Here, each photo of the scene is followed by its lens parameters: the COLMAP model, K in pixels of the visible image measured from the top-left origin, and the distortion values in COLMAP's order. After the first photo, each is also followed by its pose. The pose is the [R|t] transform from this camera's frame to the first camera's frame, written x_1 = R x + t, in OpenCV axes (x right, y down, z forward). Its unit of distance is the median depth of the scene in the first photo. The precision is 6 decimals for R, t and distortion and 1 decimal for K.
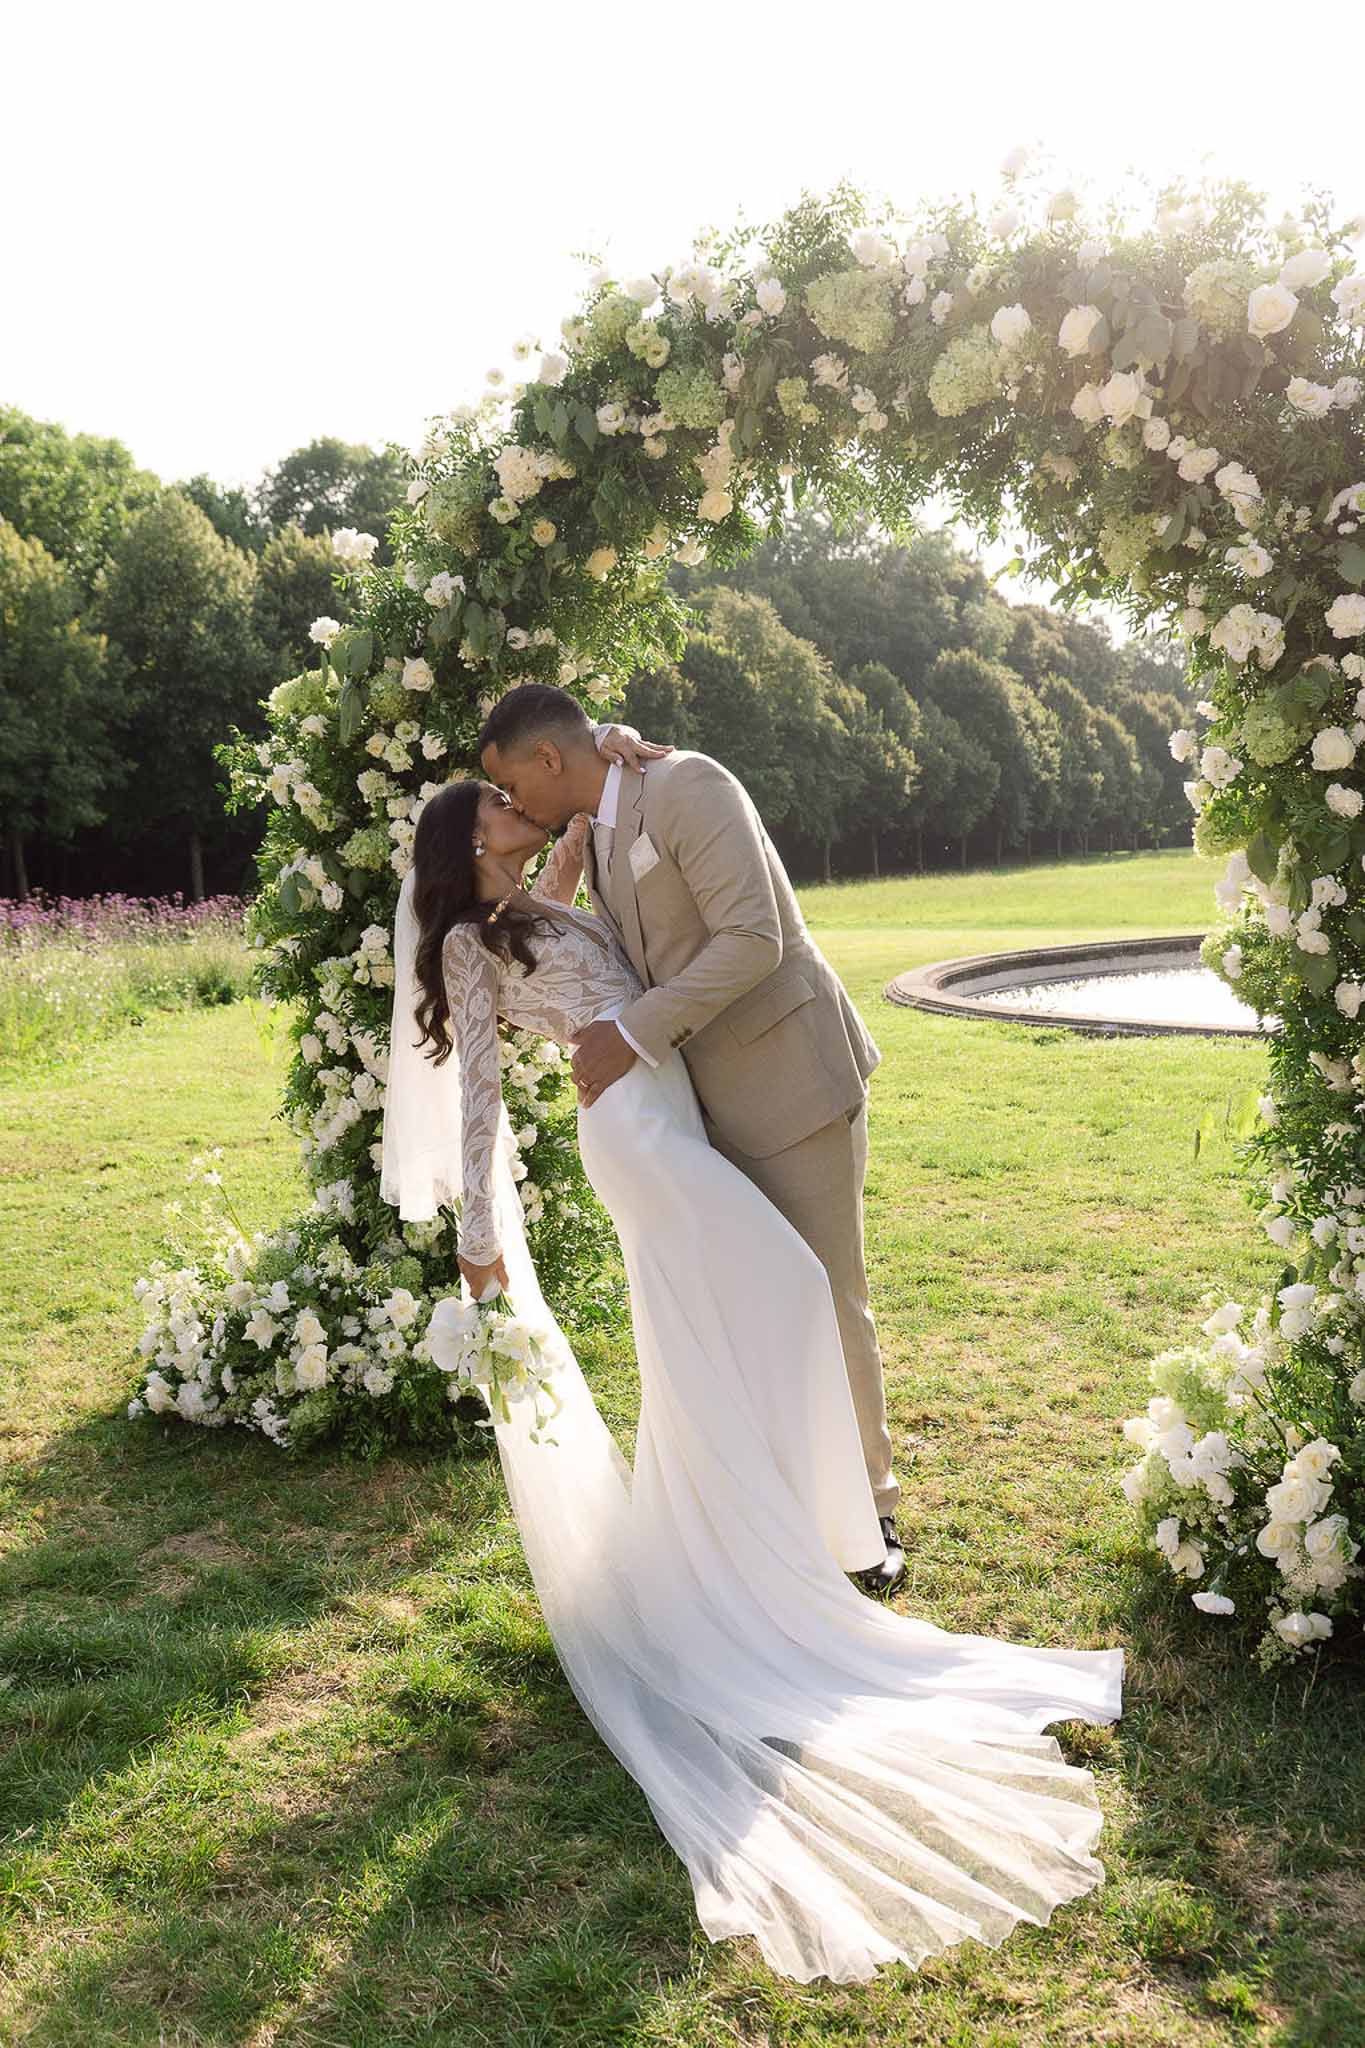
lens RADIAL K [[1615.5, 0, 755.9], [0, 1615.5, 1005.1], [0, 0, 1]] dist [-0.051536, 0.002907]
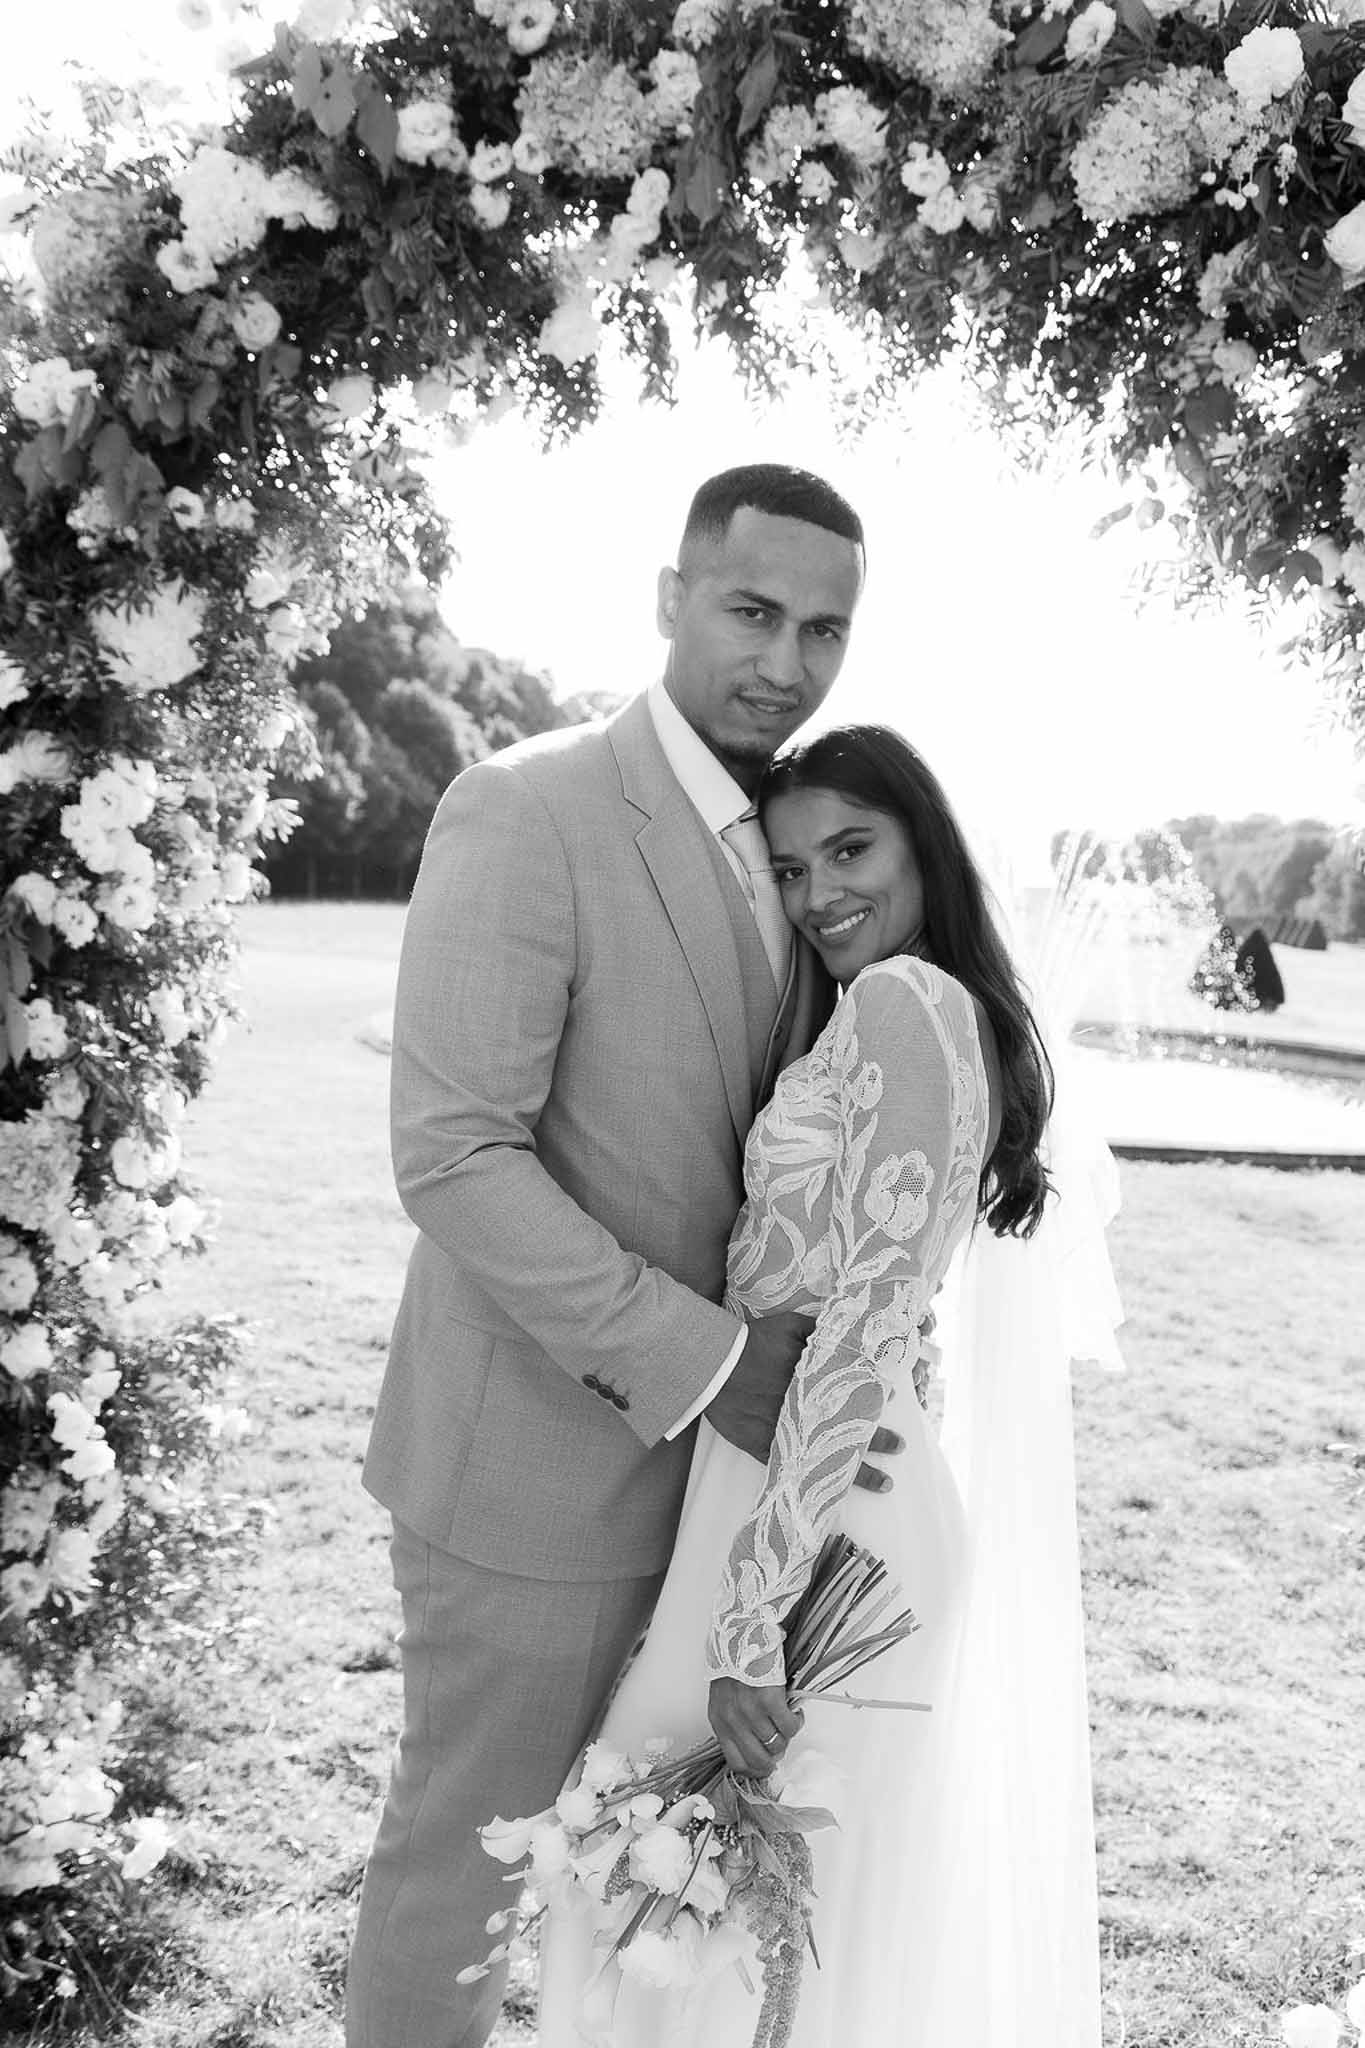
lens RADIAL K [[1598.1, 0, 695.9], [0, 1598.1, 1021.4], [0, 0, 1]] dist [-0.038147, 0.011302]
pose [[0.947083, 0.075303, 0.312031, -0.141007], [-0.071999, 0.997160, -0.022112, -0.054196], [-0.312810, -0.001524, 0.949815, 0.436752]]
